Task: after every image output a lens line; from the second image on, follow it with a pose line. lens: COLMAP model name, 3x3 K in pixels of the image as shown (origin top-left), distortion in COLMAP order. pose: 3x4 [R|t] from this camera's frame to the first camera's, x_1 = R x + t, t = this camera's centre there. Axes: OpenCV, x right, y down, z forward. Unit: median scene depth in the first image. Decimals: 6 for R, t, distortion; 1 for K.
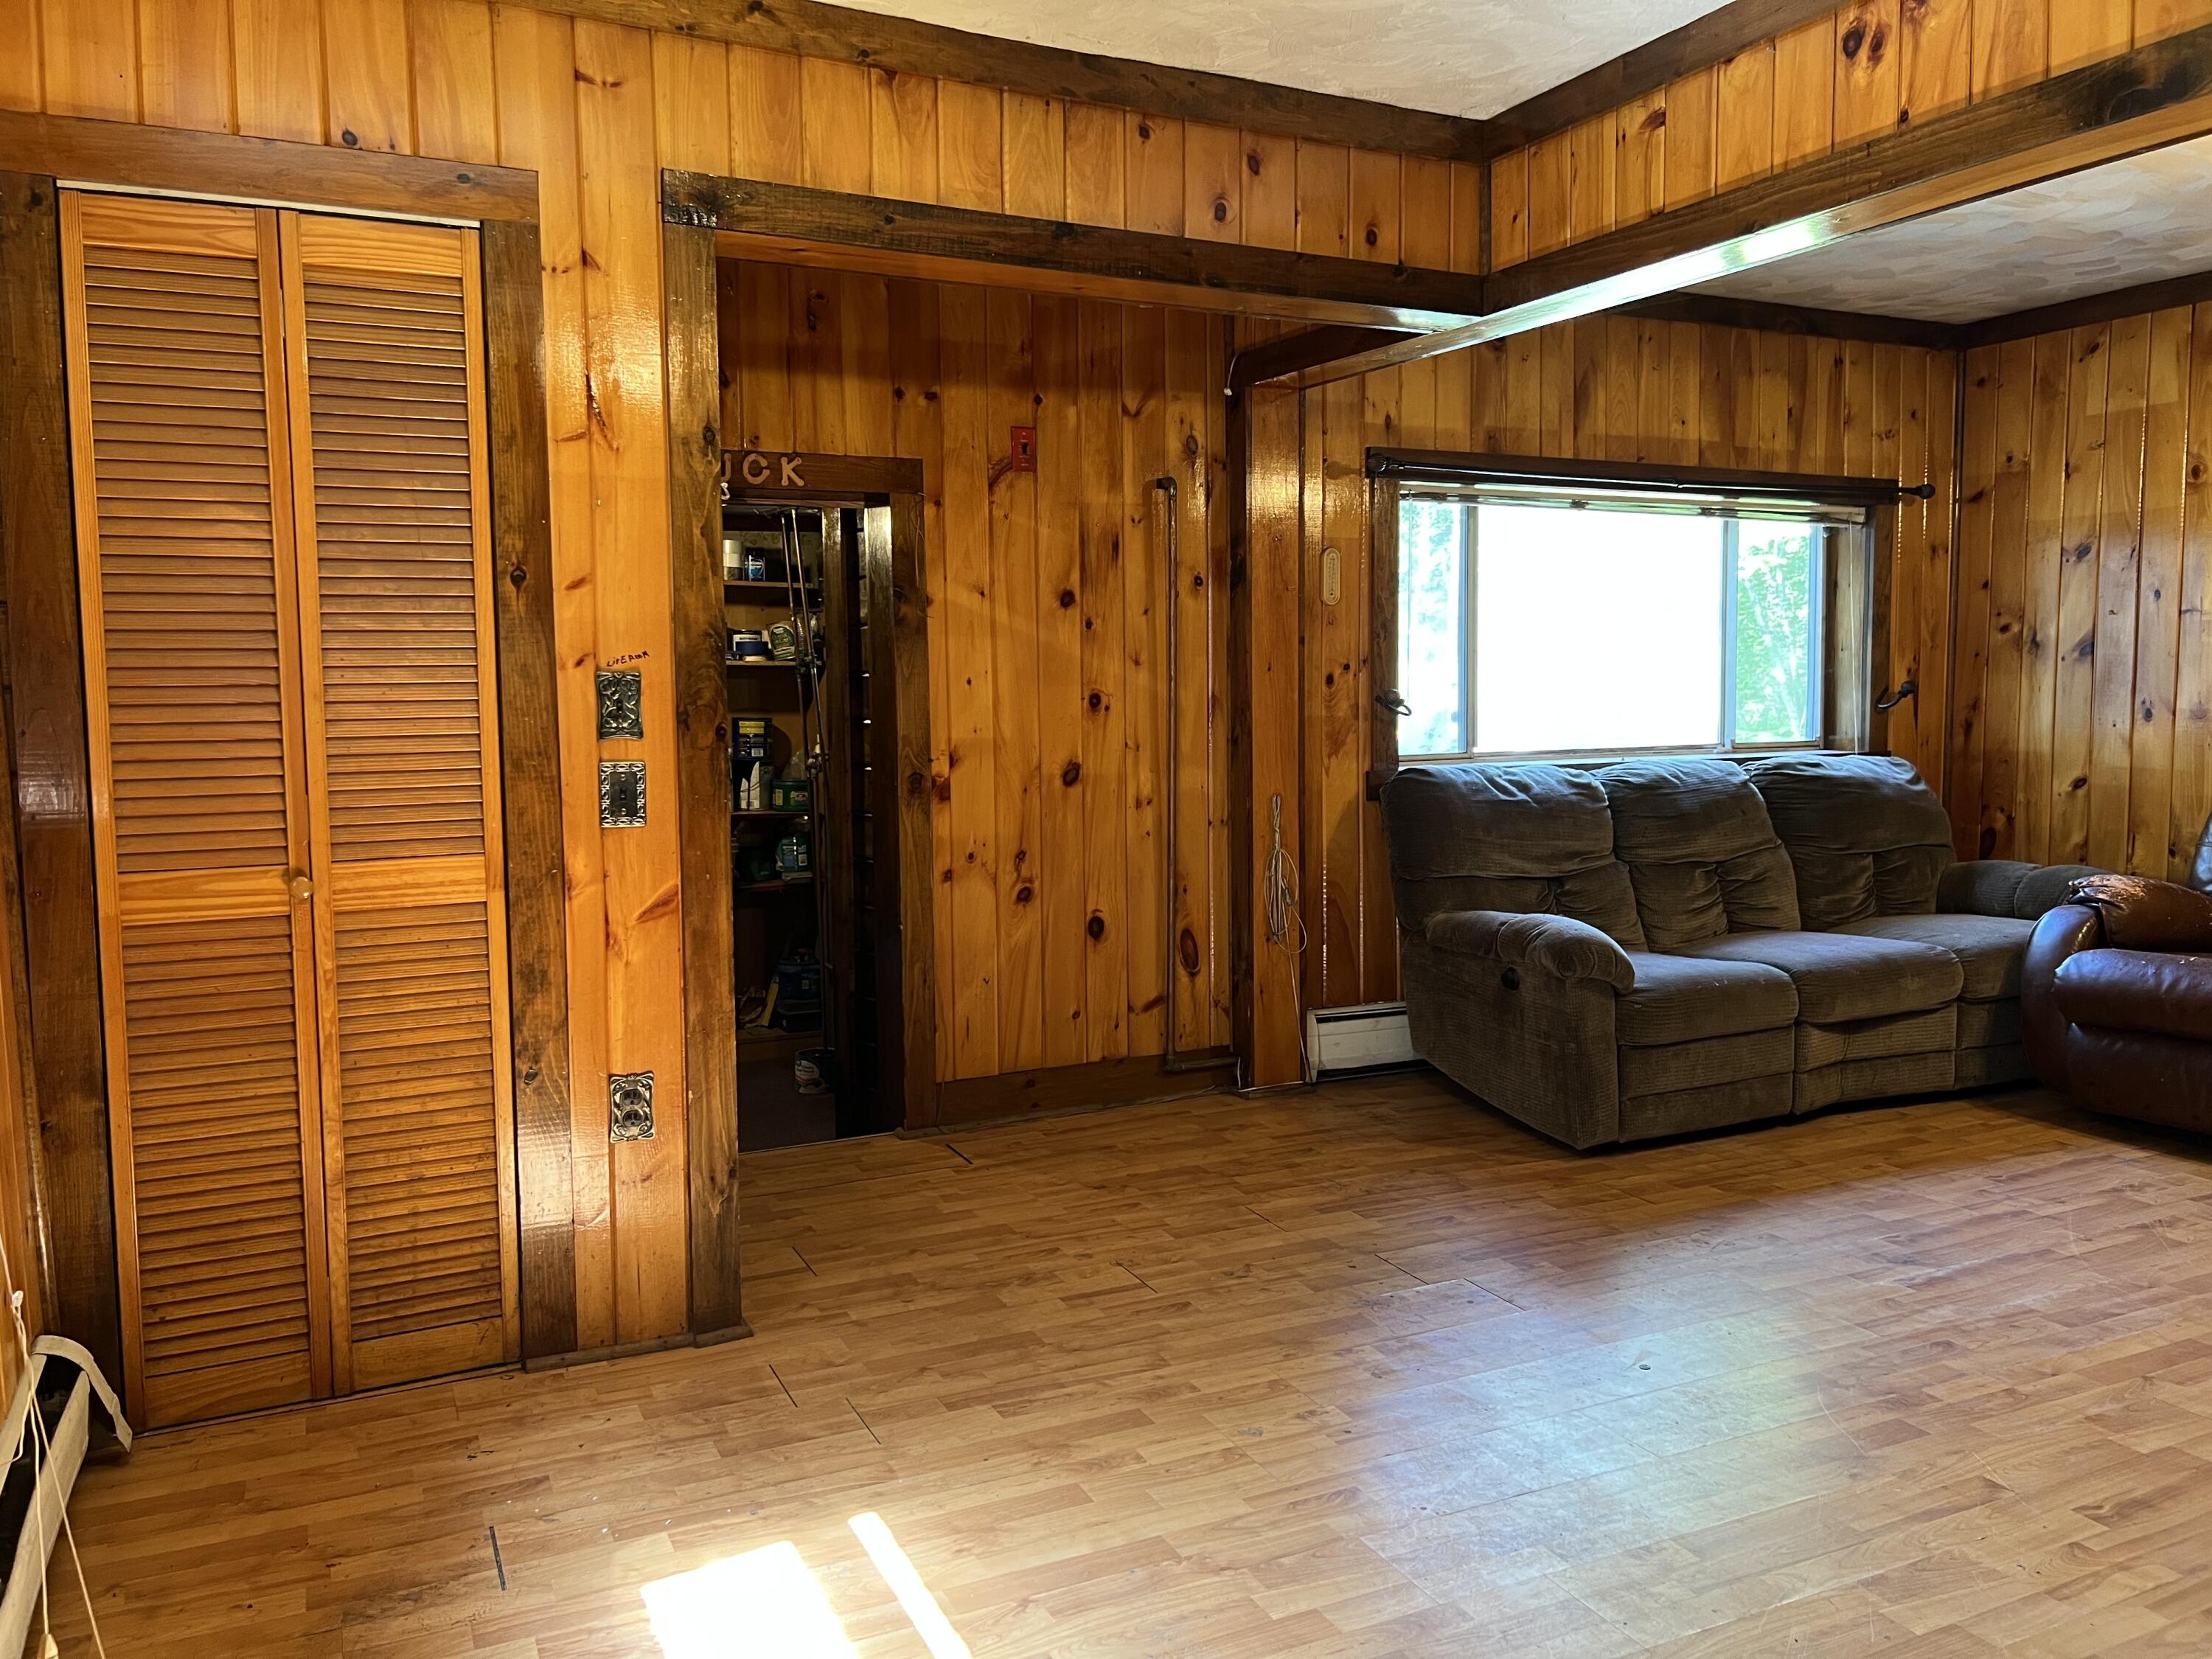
lens RADIAL K [[1668.6, 0, 1115.0], [0, 1668.6, 814.4], [0, 0, 1]] dist [0.054918, -0.066540]
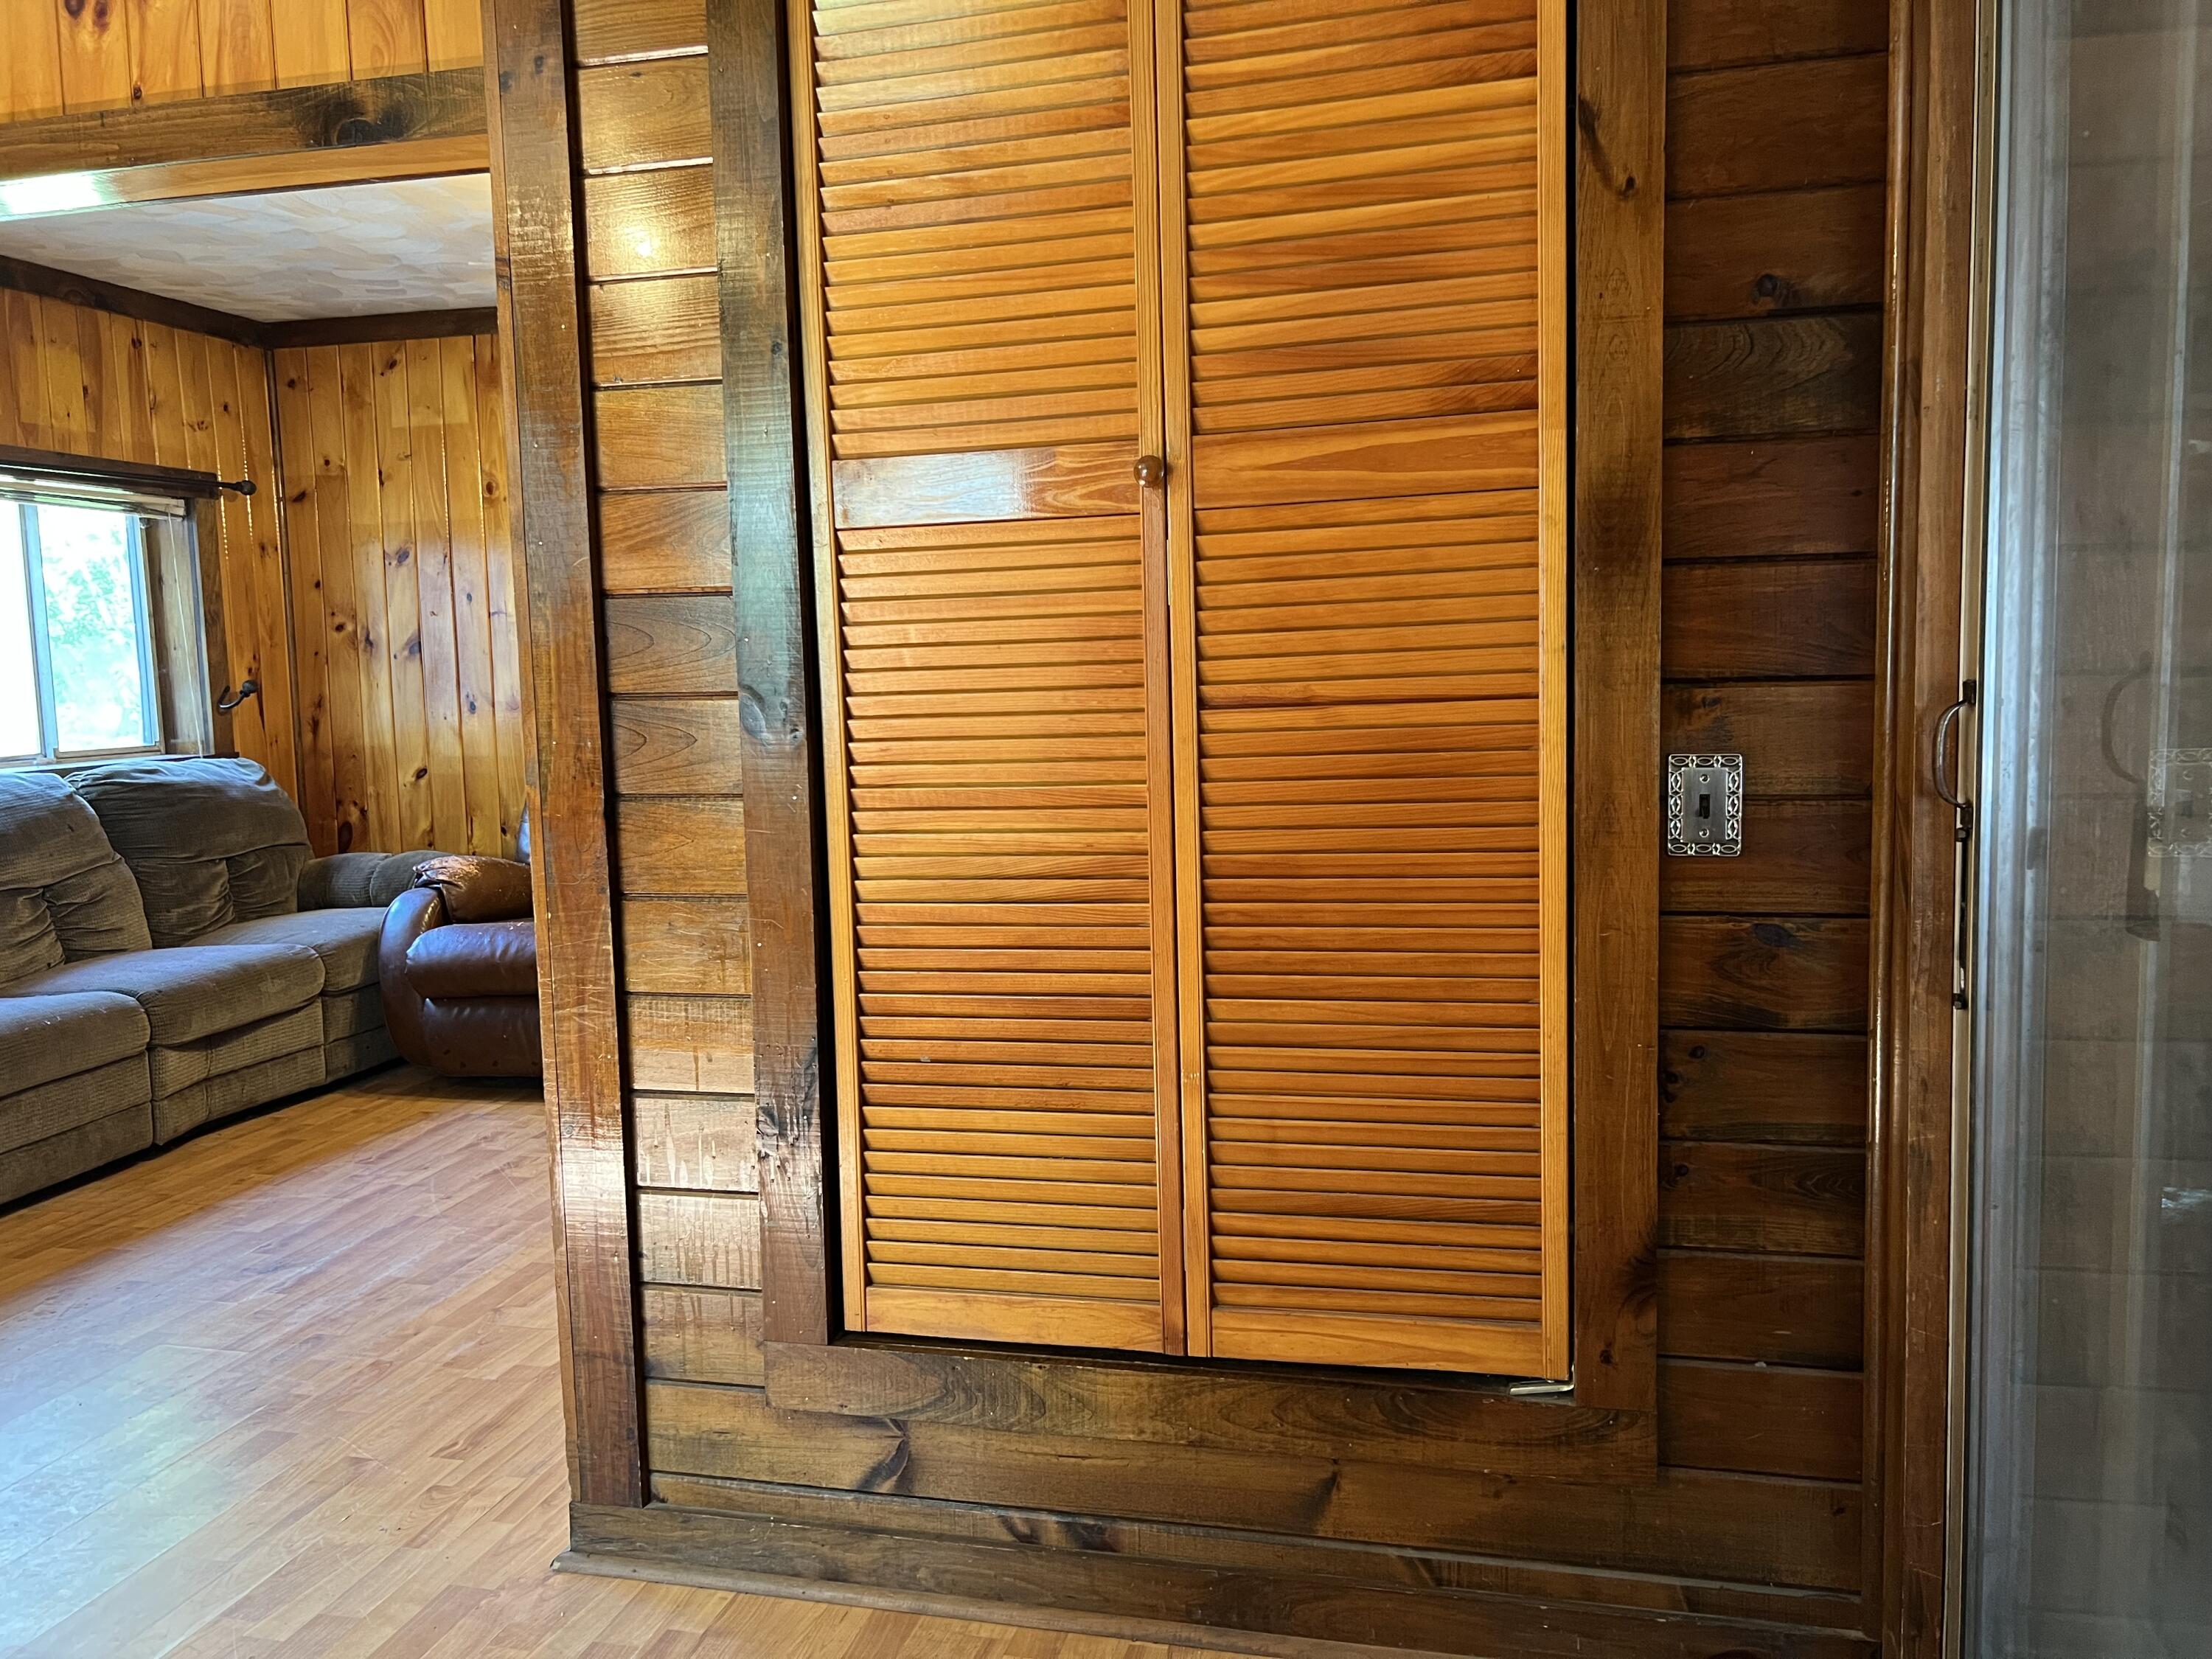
lens RADIAL K [[1668.6, 0, 1115.0], [0, 1668.6, 814.4], [0, 0, 1]] dist [0.054918, -0.066540]
pose [[0.626726, -0.081215, 0.774996, 0.026236], [0.080308, 0.995990, 0.039431, 0.000693], [-0.775090, 0.037526, 0.630735, -0.012274]]
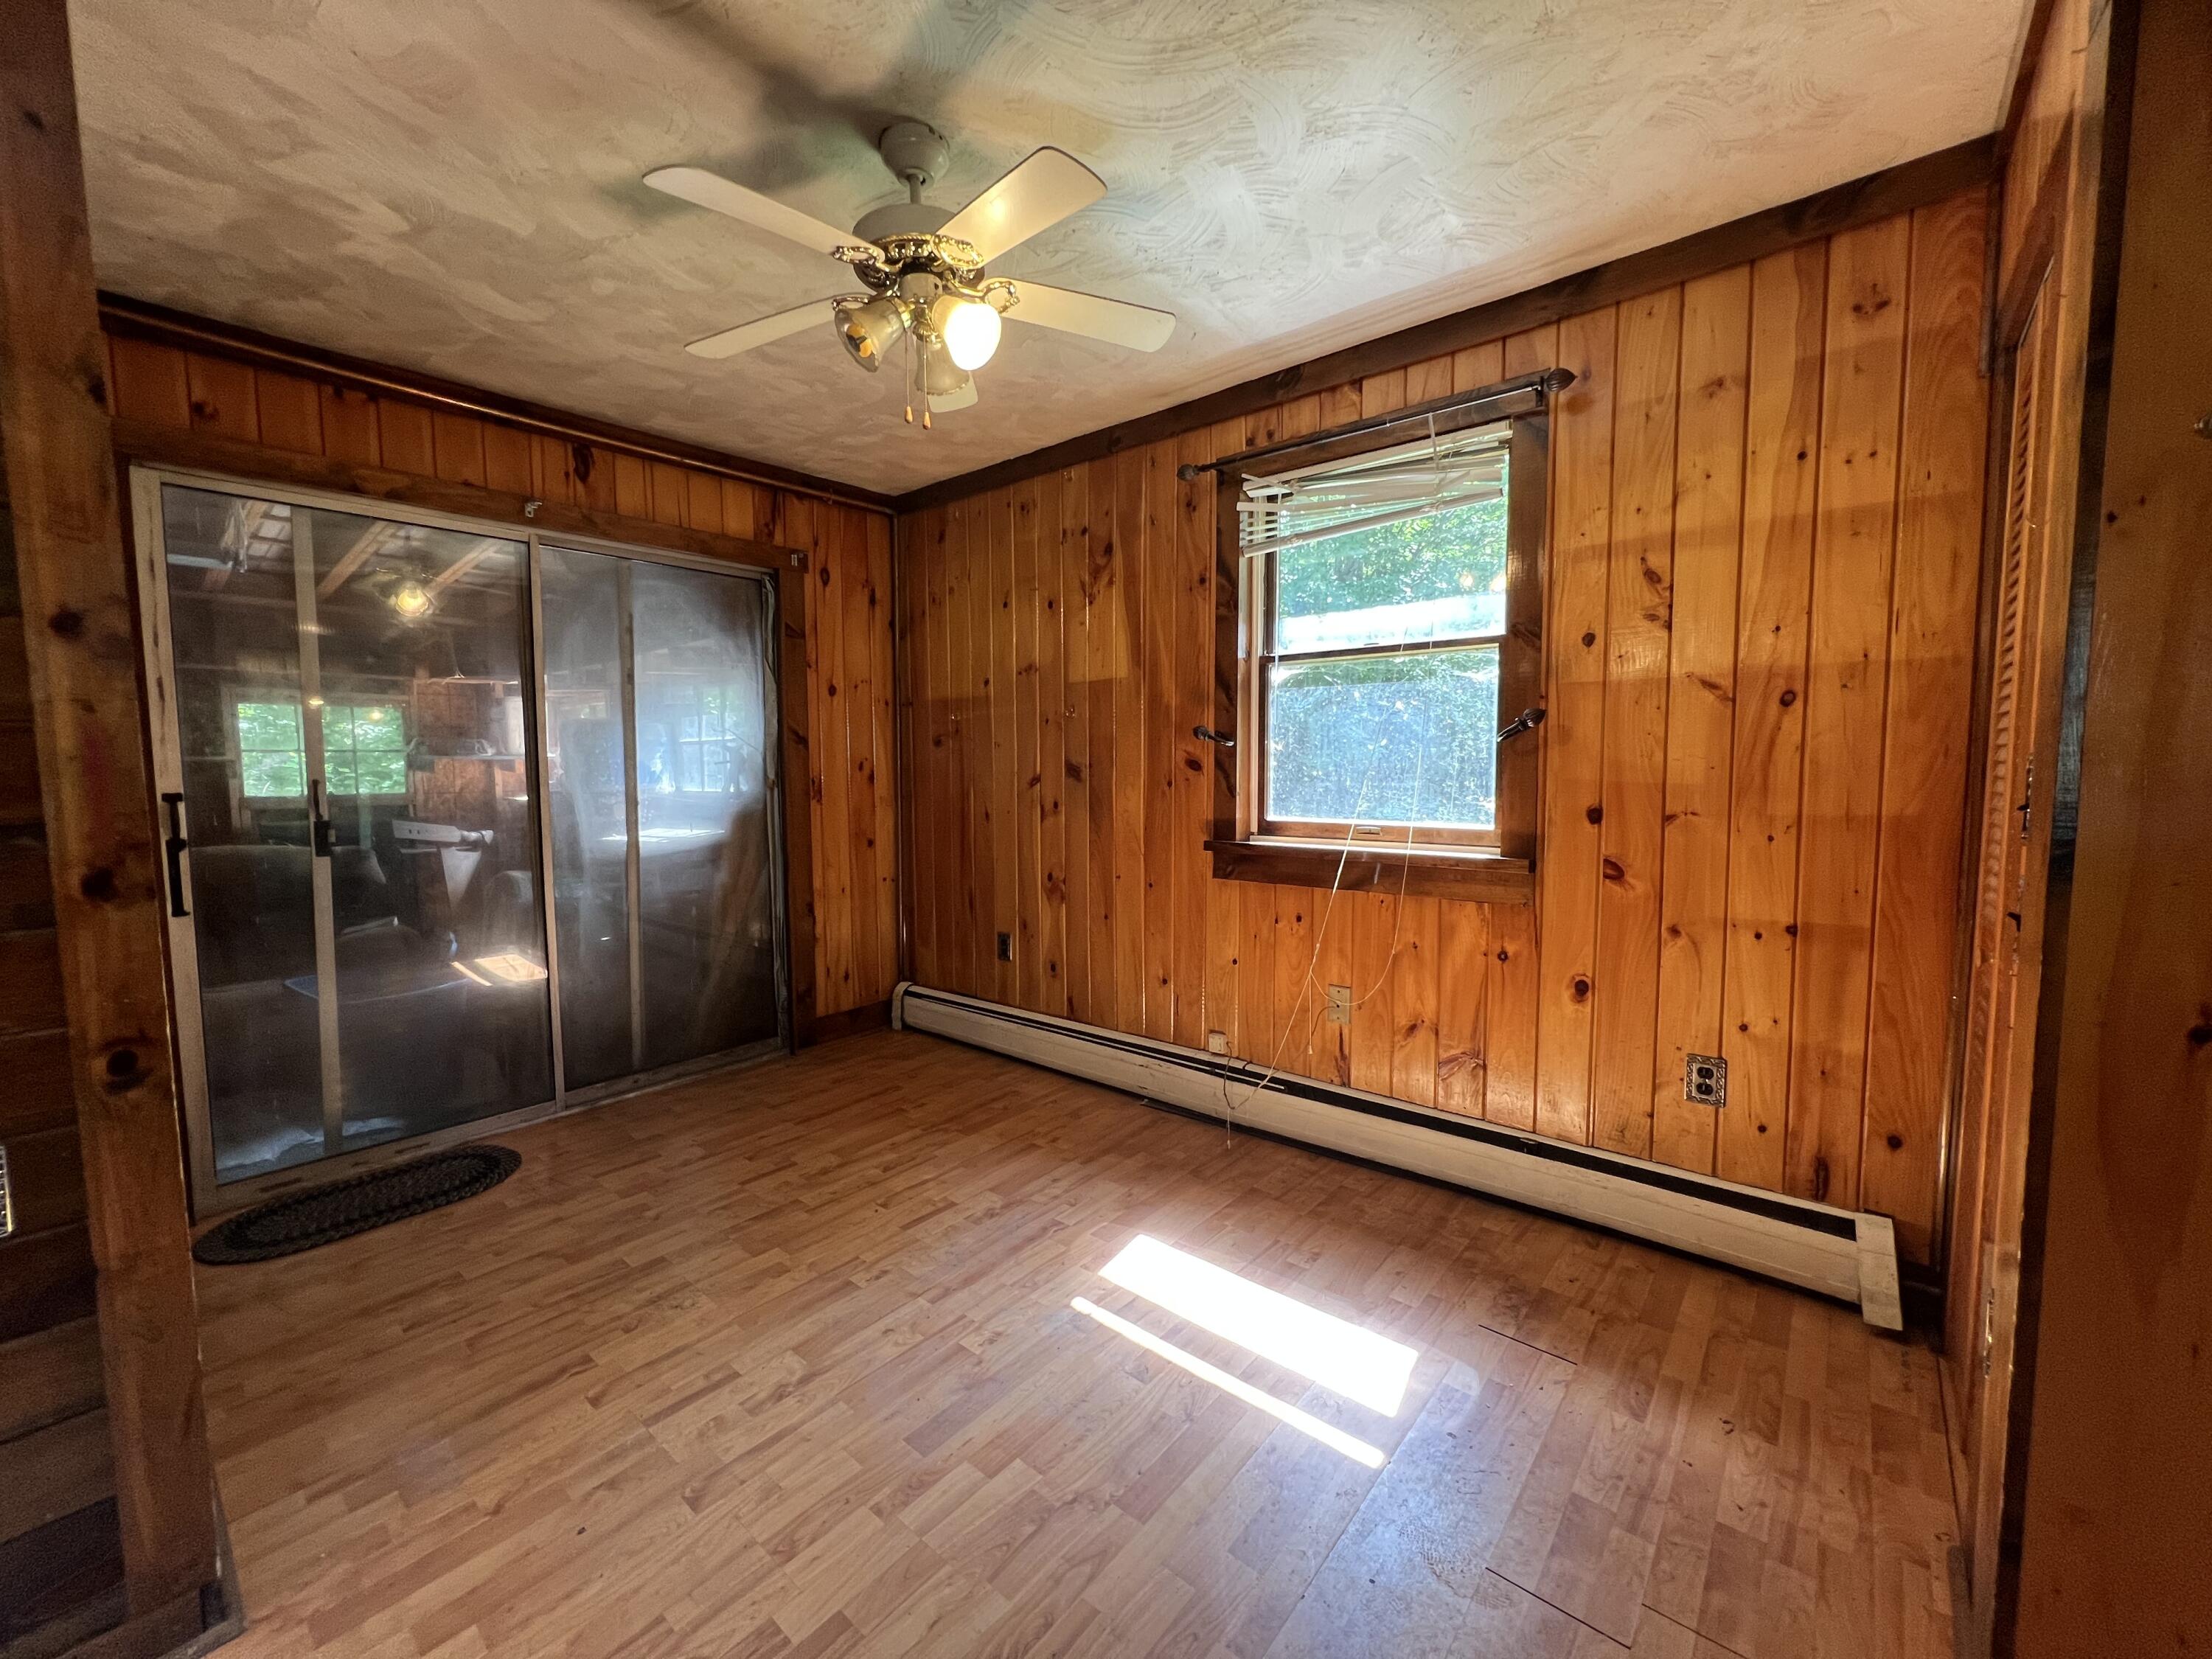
lens RADIAL K [[885.4, 0, 1098.1], [0, 885.4, 828.4], [0, 0, 1]] dist [-0.001784, -0.000029]
pose [[-0.914079, 0.048937, -0.402572, 0.150539], [-0.015268, 0.987836, 0.154748, -0.070751], [0.405248, 0.147598, -0.902213, 0.804483]]
